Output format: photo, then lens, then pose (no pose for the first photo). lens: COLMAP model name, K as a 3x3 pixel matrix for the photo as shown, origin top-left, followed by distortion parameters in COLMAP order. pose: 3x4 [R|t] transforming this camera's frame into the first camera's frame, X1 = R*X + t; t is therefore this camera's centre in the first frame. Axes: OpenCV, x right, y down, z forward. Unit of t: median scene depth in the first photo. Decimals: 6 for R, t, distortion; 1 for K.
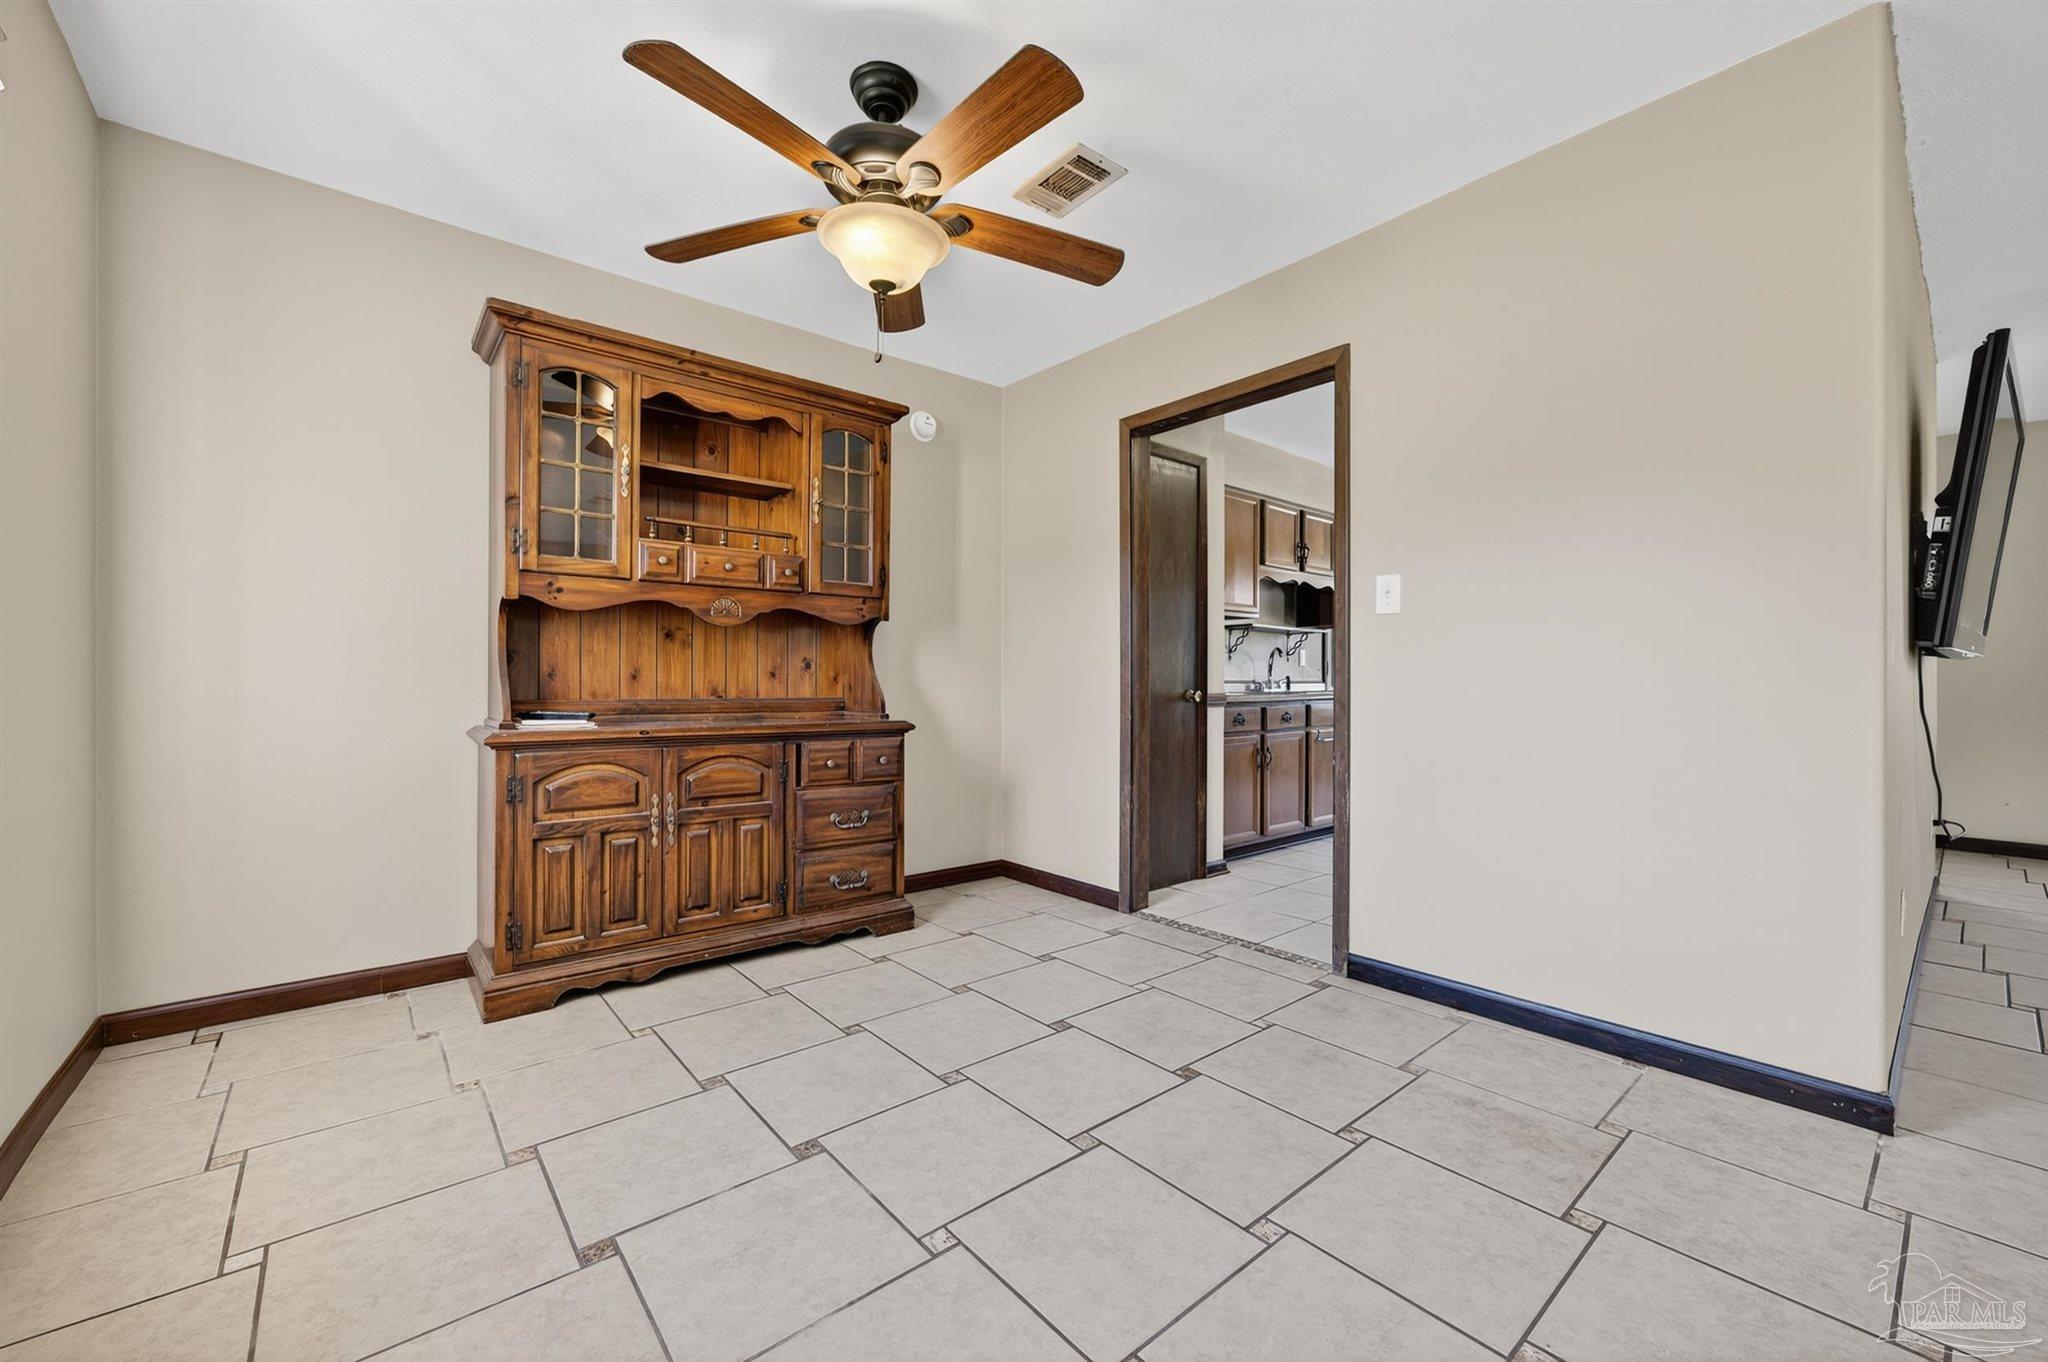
lens RADIAL K [[839.6, 0, 1014.3], [0, 839.6, 692.4], [0, 0, 1]] dist [-0.000707, 0.000065]
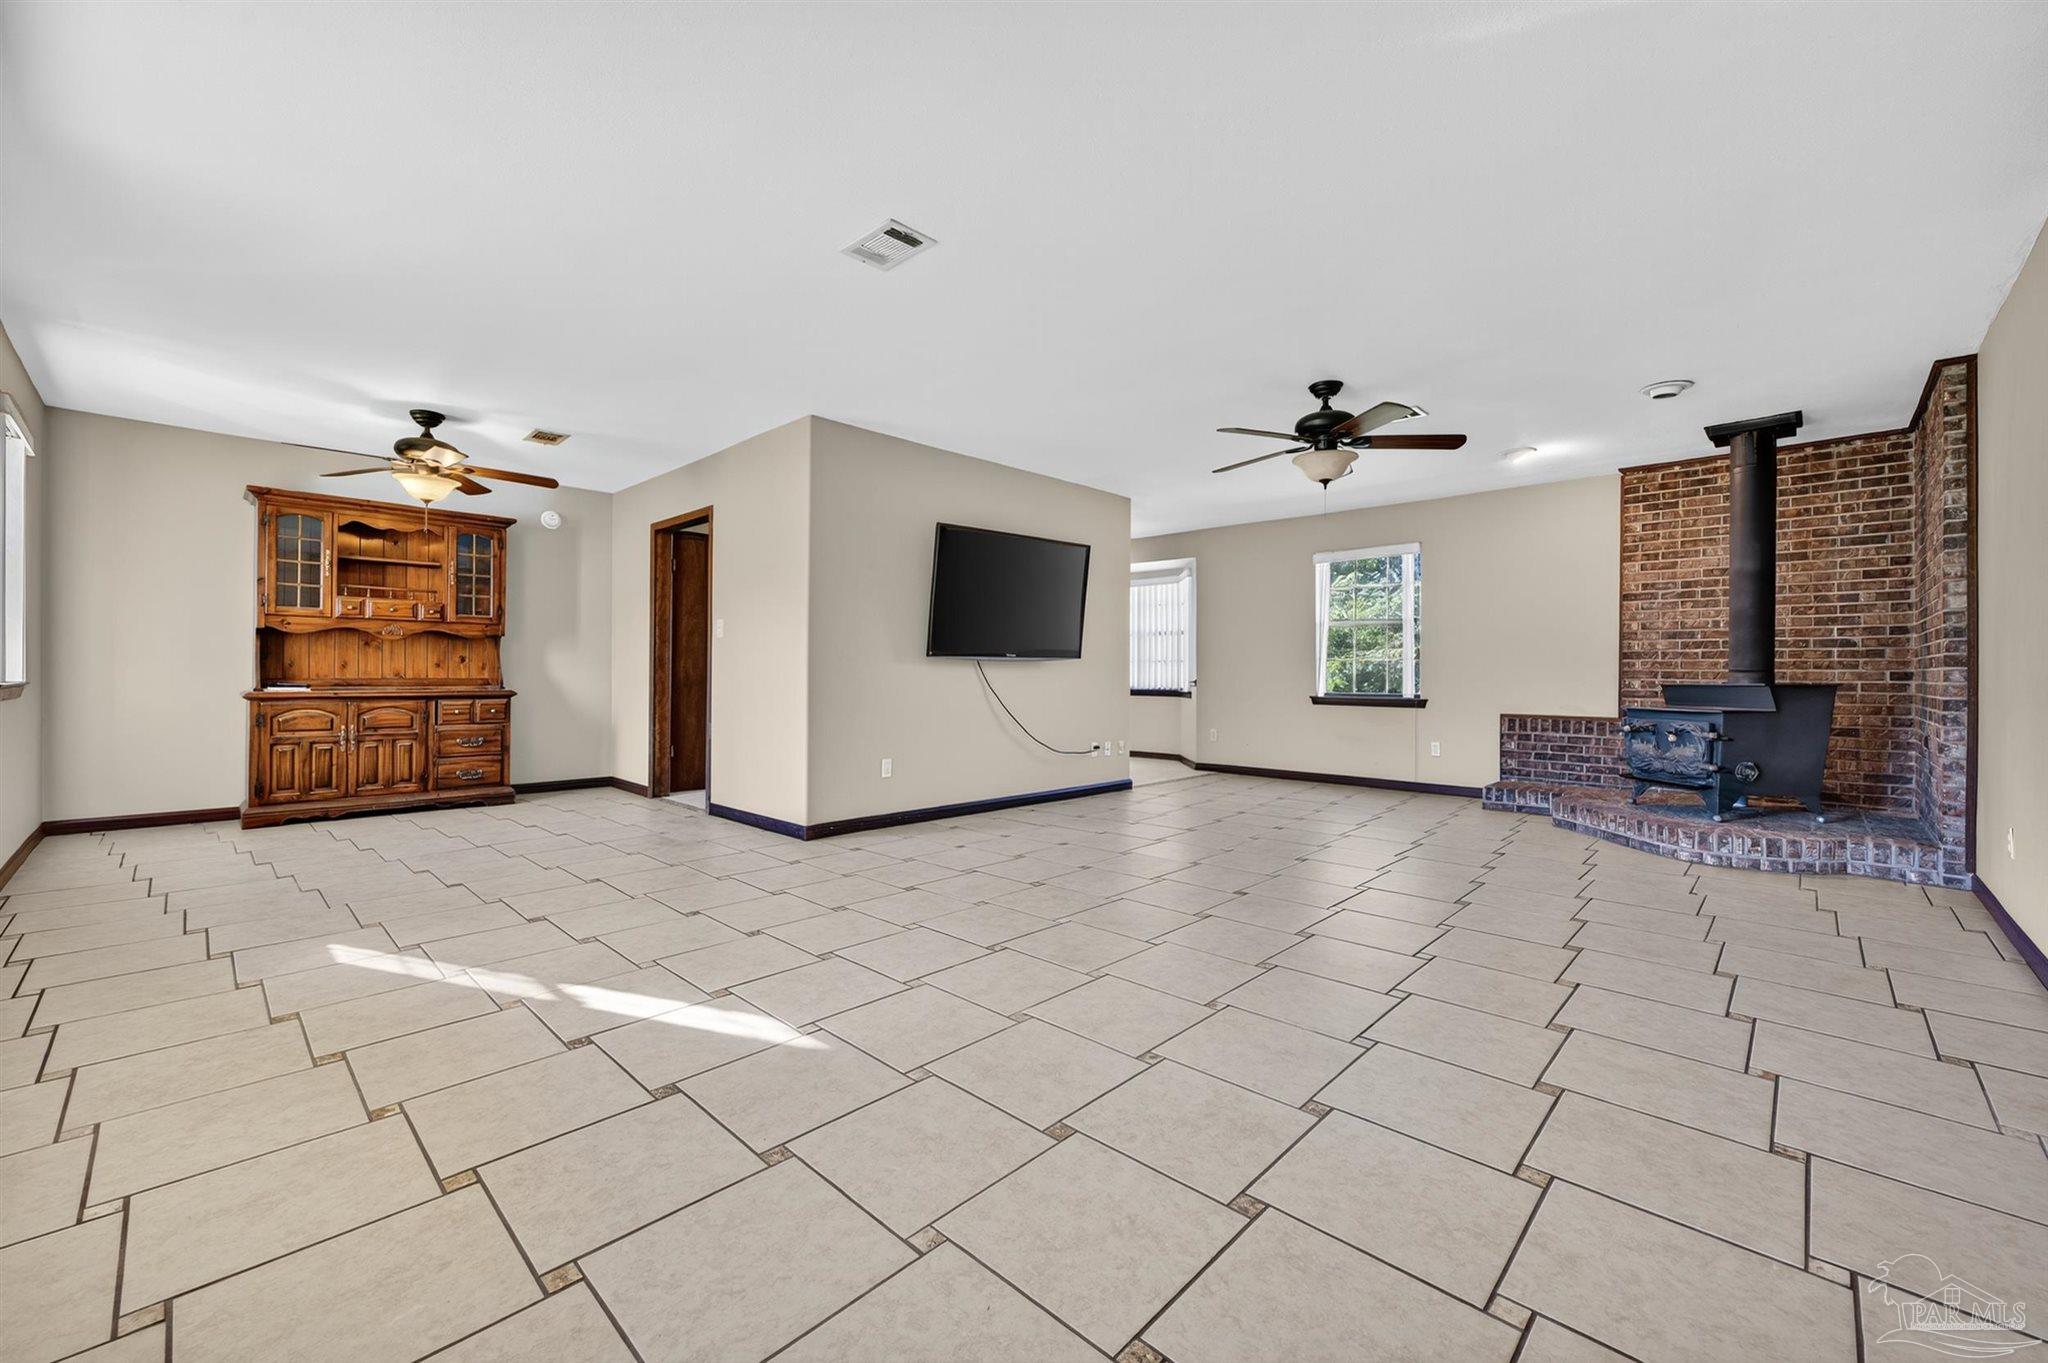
lens RADIAL K [[824.6, 0, 1024.0], [0, 824.6, 681.5], [0, 0, 1]] dist [-0.002537, -0.000166]
pose [[0.994820, 0.003875, 0.101576, 0.920011], [-0.004050, 0.999991, 0.001514, 0.007752], [-0.101569, -0.001918, 0.994827, -1.040824]]
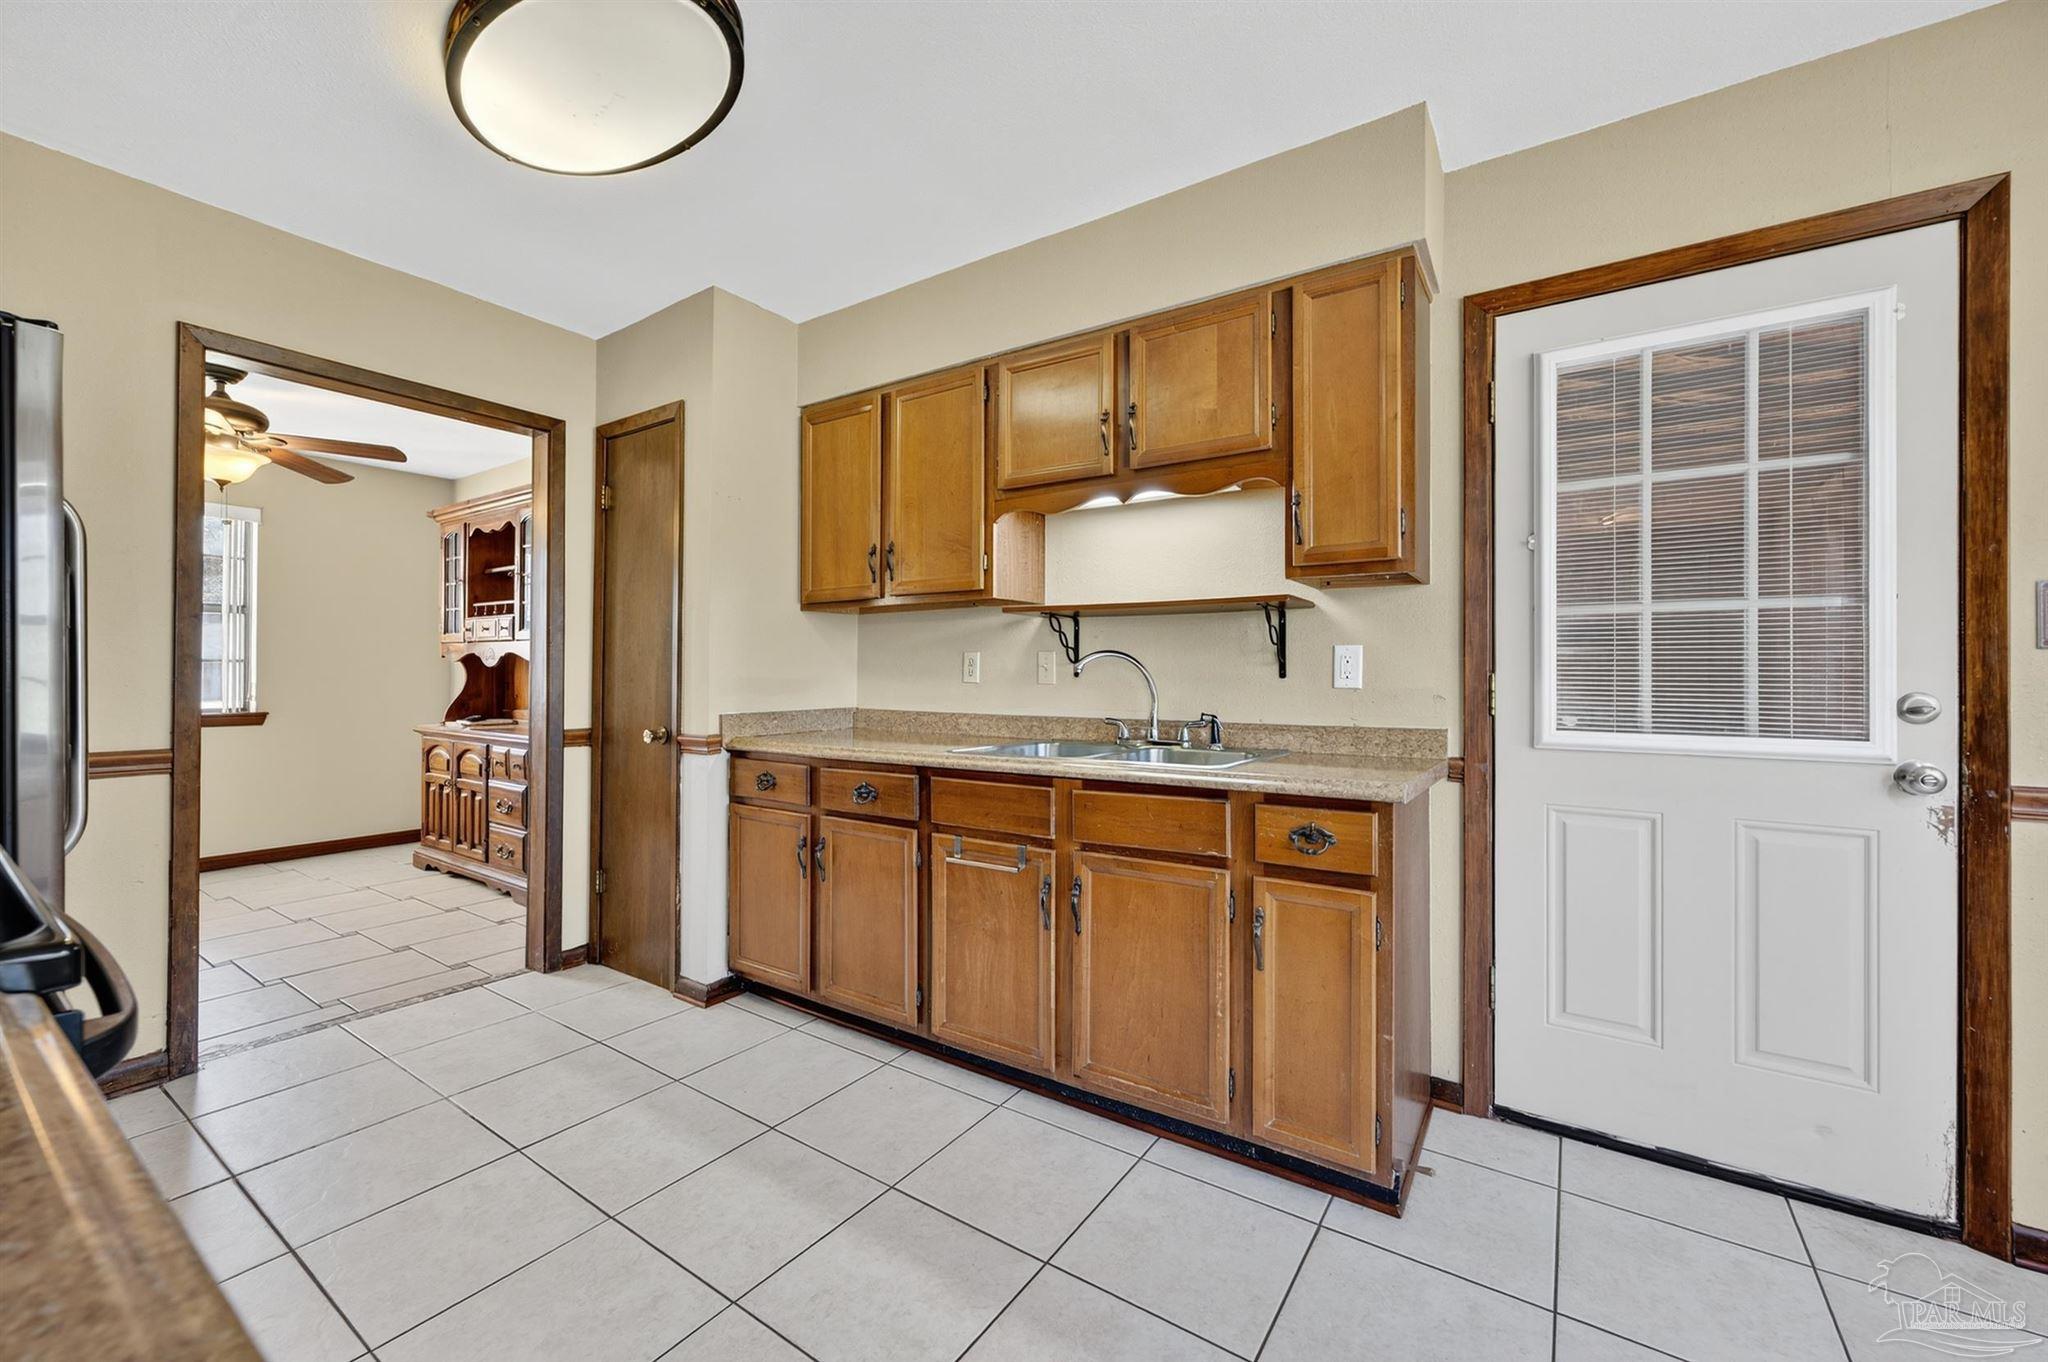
lens RADIAL K [[825.3, 0, 1019.8], [0, 825.3, 671.3], [0, 0, 1]] dist [-0.000613, 0.000019]
pose [[0.265626, -0.002500, -0.964073, 1.395331], [-0.010703, 0.999927, -0.005542, -0.074030], [0.964017, 0.011791, 0.265580, 1.552593]]
